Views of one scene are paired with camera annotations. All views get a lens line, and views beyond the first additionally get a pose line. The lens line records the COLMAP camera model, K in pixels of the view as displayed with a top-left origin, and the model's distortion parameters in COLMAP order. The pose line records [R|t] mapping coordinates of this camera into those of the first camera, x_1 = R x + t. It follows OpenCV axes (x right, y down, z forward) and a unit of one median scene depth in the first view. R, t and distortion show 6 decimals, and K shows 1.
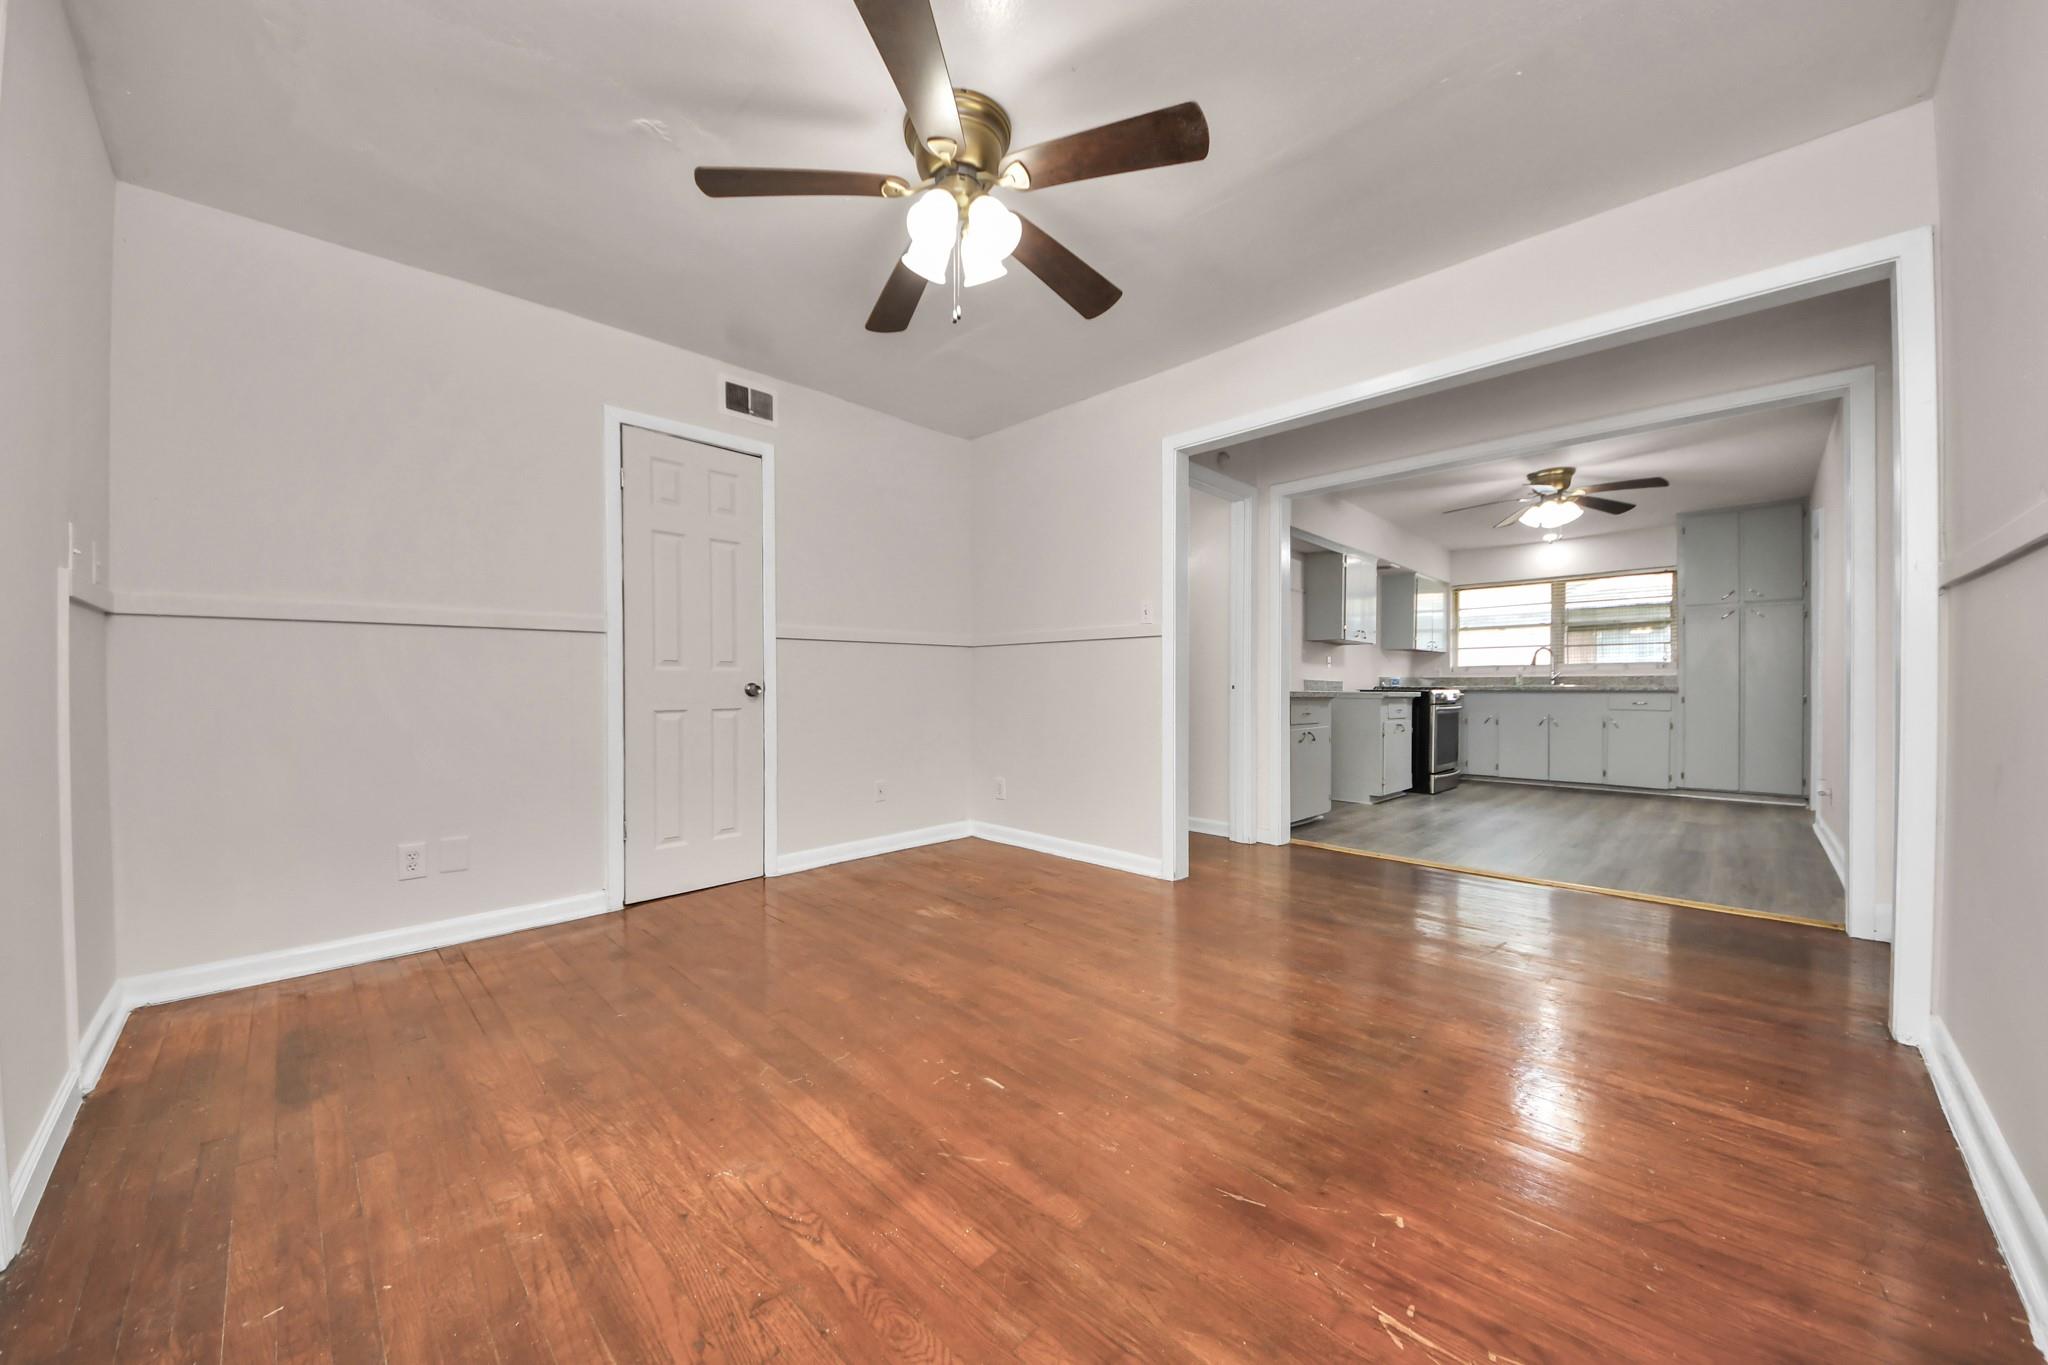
lens RADIAL K [[737.6, 0, 1024.3], [0, 737.6, 700.5], [0, 0, 1]] dist [0.016134, -0.013680]
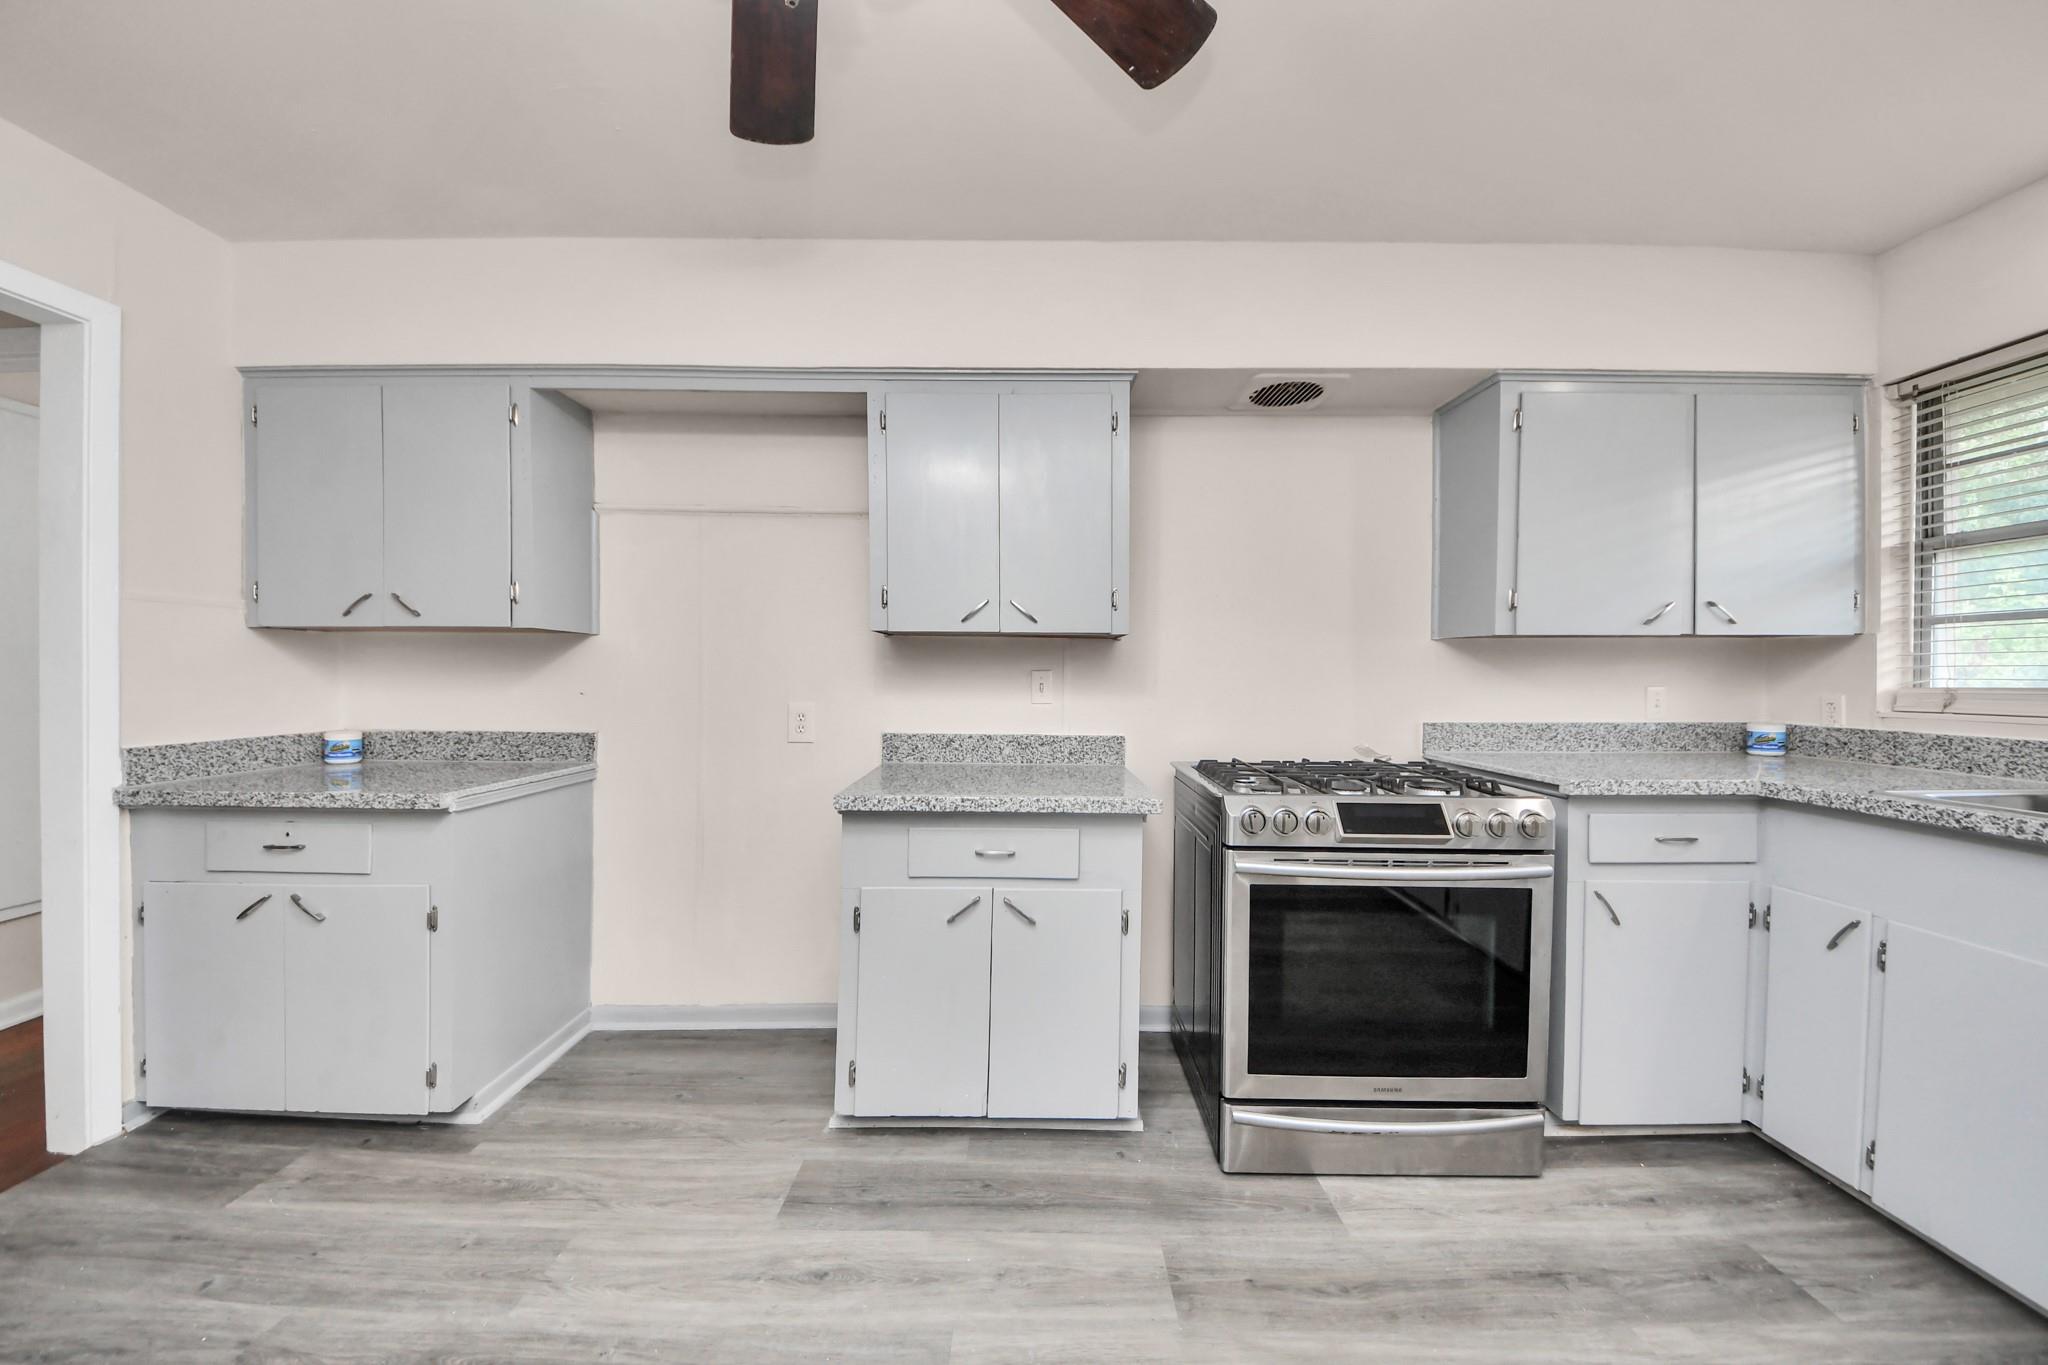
lens RADIAL K [[755.6, 0, 1029.8], [0, 755.6, 682.3], [0, 0, 1]] dist [0.021307, -0.018041]
pose [[0.705548, 0.013495, -0.708534, 0.985805], [-0.015324, 0.999875, 0.003785, -0.079098], [0.708497, 0.008188, 0.705667, 1.056900]]
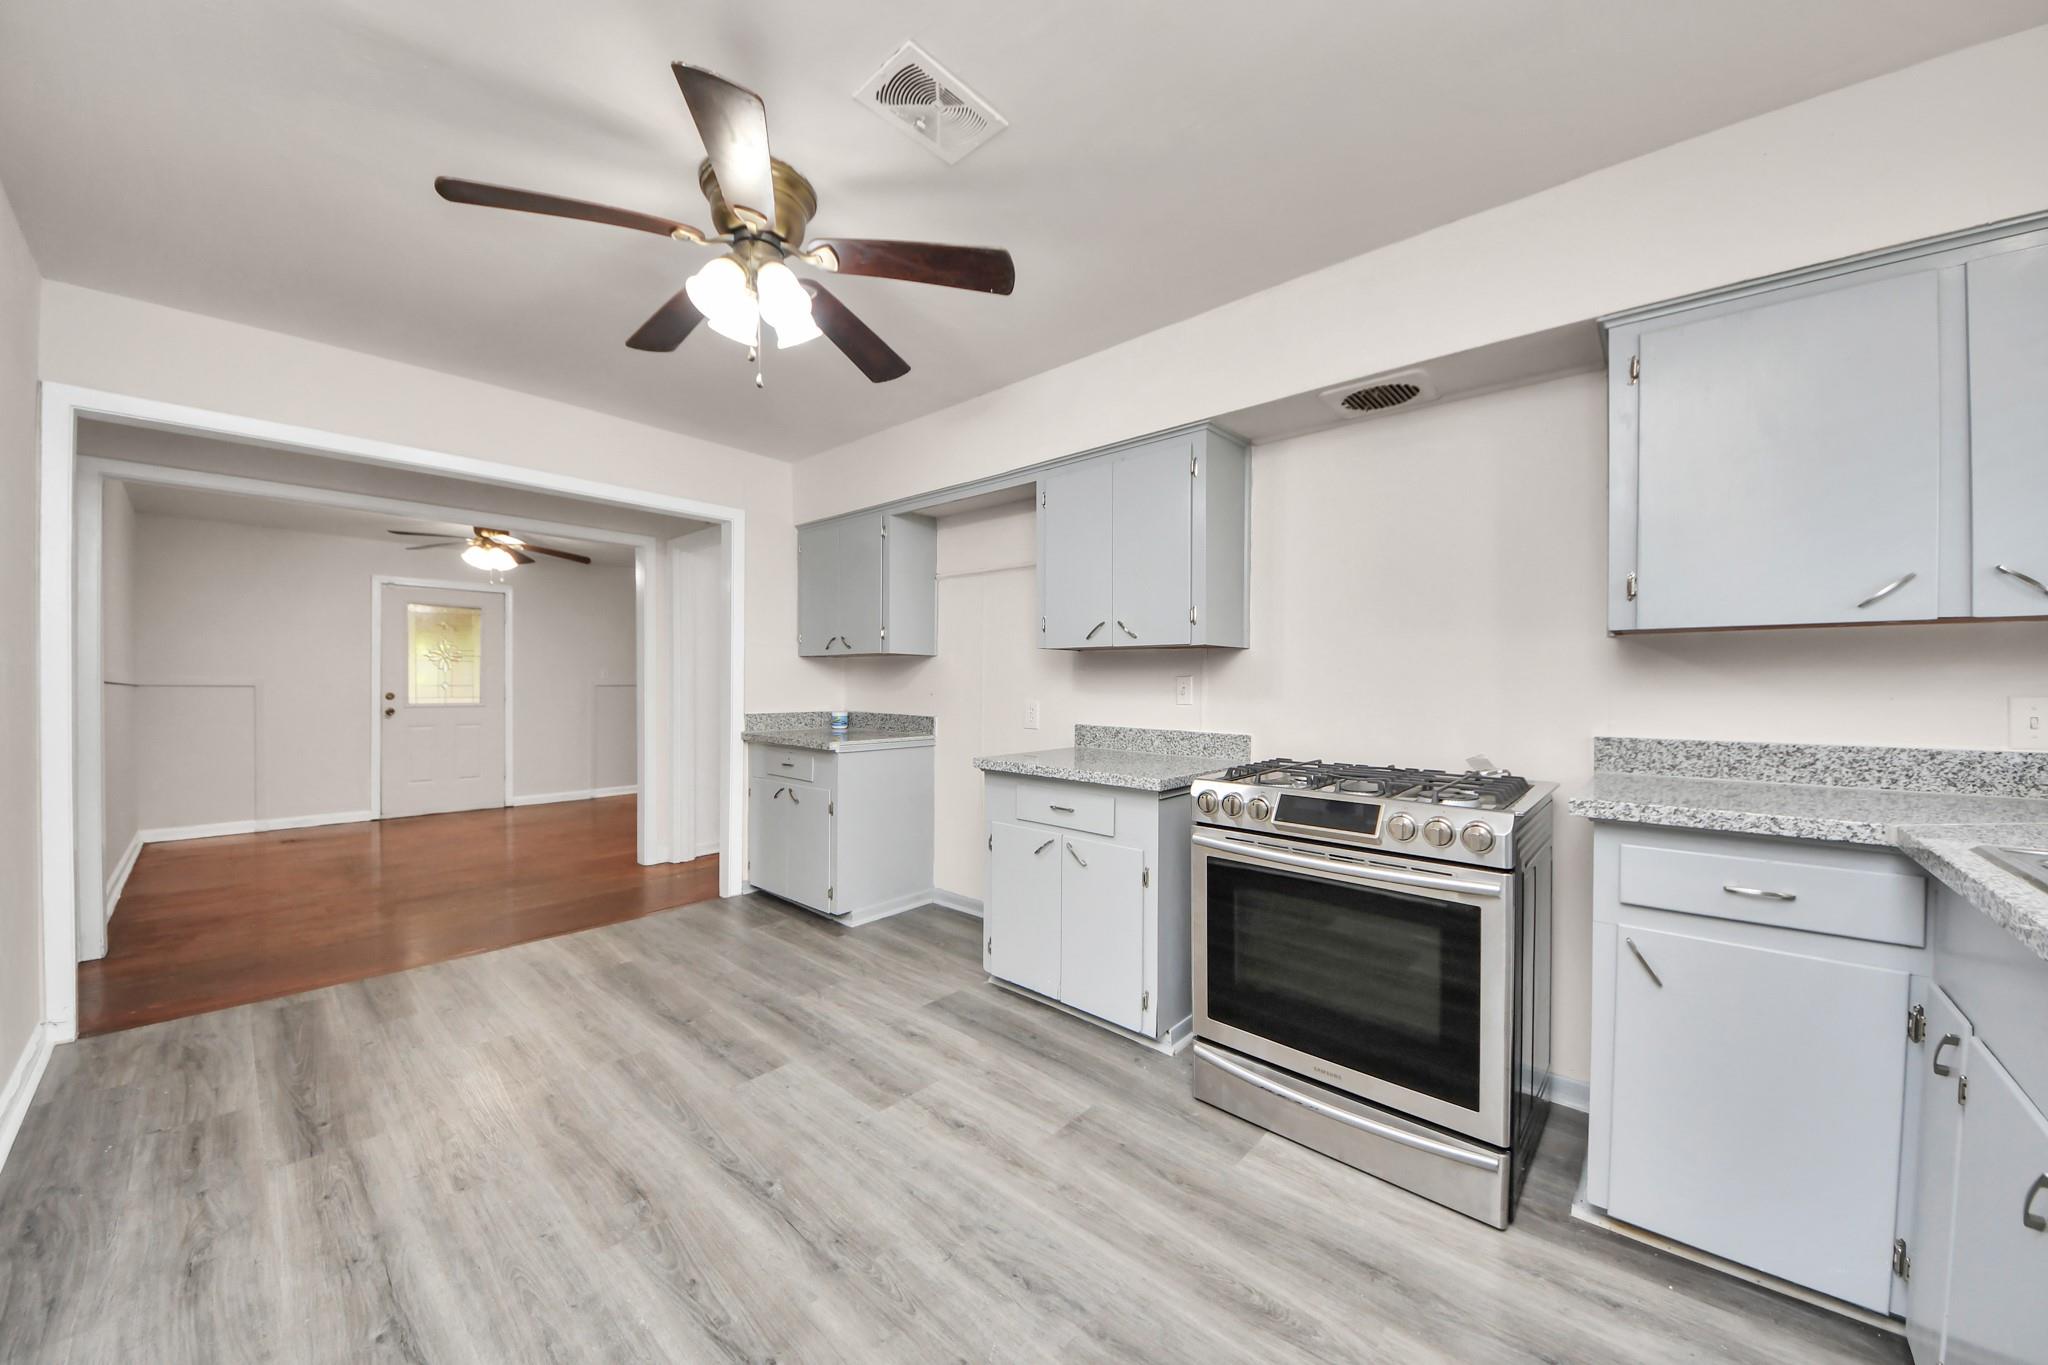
lens RADIAL K [[738.2, 0, 1003.6], [0, 738.2, 686.8], [0, 0, 1]] dist [0.017508, -0.013890]
pose [[0.031827, 0.007554, -0.999465, 1.235443], [-0.020382, 0.999768, 0.006907, -0.078203], [0.999286, 0.020152, 0.031973, 1.274604]]
